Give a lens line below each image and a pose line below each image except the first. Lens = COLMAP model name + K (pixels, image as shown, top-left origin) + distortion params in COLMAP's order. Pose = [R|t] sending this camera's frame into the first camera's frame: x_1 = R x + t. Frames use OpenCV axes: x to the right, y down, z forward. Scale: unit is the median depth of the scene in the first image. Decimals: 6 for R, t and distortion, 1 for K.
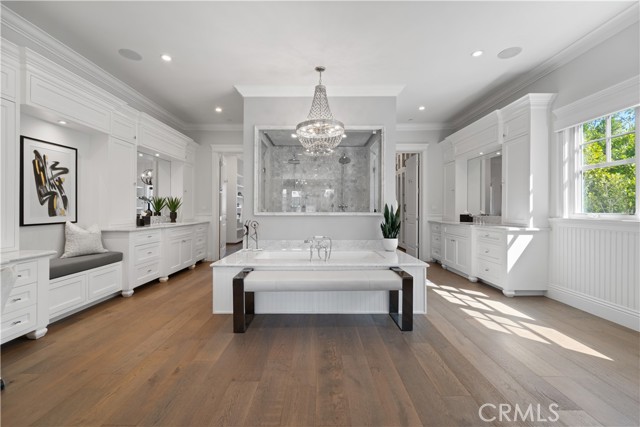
lens RADIAL K [[260.9, 0, 319.3], [0, 260.9, 211.4], [0, 0, 1]] dist [0.001507, 0.000041]
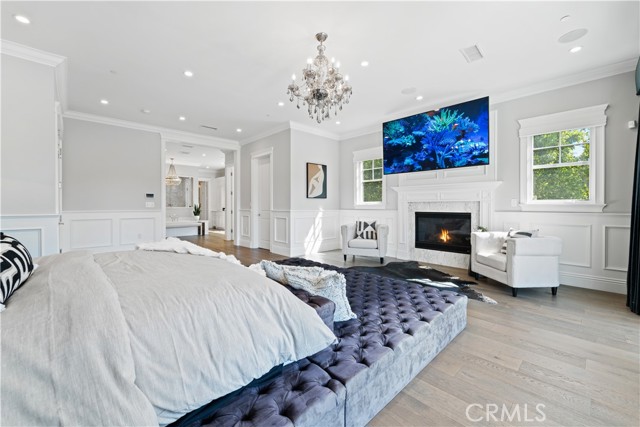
lens RADIAL K [[260.9, 0, 318.9], [0, 260.9, 208.8], [0, 0, 1]] dist [0.001507, 0.000041]
pose [[0.723074, -0.004371, 0.690757, -0.914879], [-0.000006, 0.999980, 0.006335, 0.002688], [-0.690770, -0.004585, 0.723060, -2.496070]]
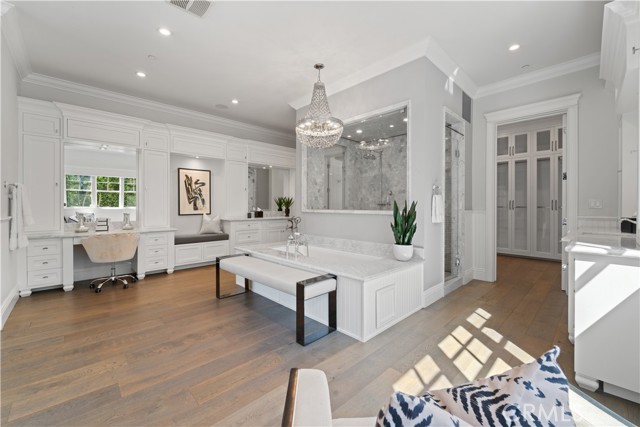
lens RADIAL K [[260.9, 0, 317.8], [0, 260.9, 209.4], [0, 0, 1]] dist [0.001507, 0.000041]
pose [[0.696177, 0.009853, -0.717802, 0.785694], [-0.006763, 0.999951, 0.007168, -0.006039], [0.717838, -0.000136, 0.696210, 0.329602]]
